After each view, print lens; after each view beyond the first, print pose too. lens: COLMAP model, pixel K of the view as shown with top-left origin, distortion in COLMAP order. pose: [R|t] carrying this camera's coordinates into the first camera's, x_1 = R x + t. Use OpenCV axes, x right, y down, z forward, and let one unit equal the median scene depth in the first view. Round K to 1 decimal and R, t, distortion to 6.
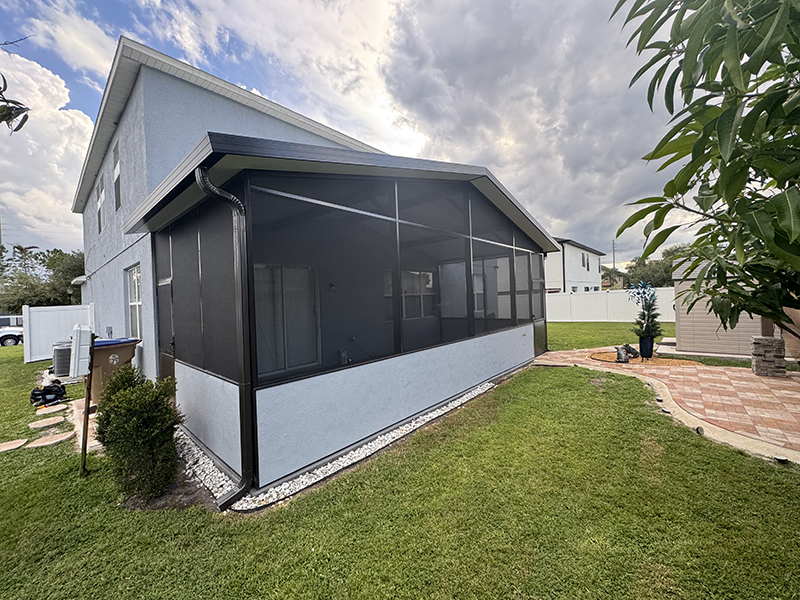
lens RADIAL K [[321.2, 0, 398.5], [0, 321.2, 297.7], [0, 0, 1]] dist [-0.001859, 0.000359]
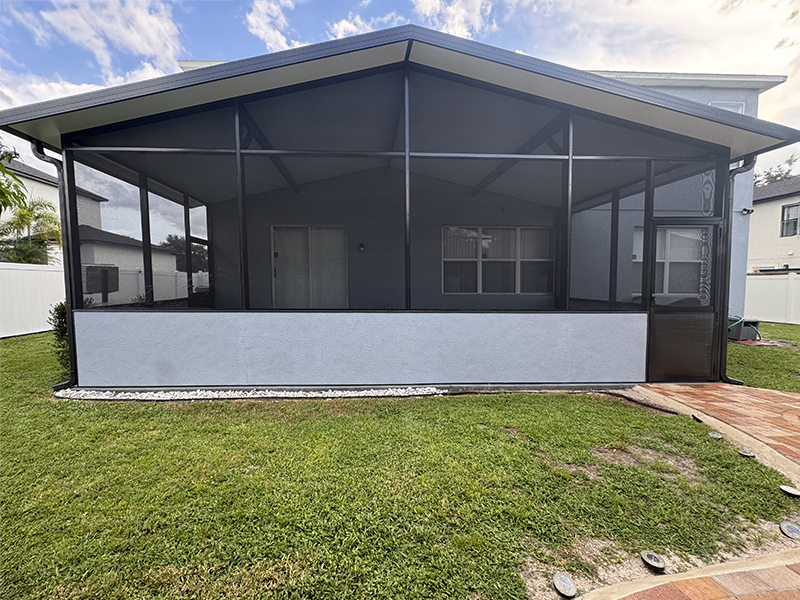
lens RADIAL K [[321.2, 0, 400.4], [0, 321.2, 294.6], [0, 0, 1]] dist [-0.001859, 0.000359]
pose [[0.686000, 0.091157, -0.721869, 0.478711], [-0.035310, 0.995123, 0.092108, 0.020235], [0.726744, -0.037697, 0.685873, 0.375194]]
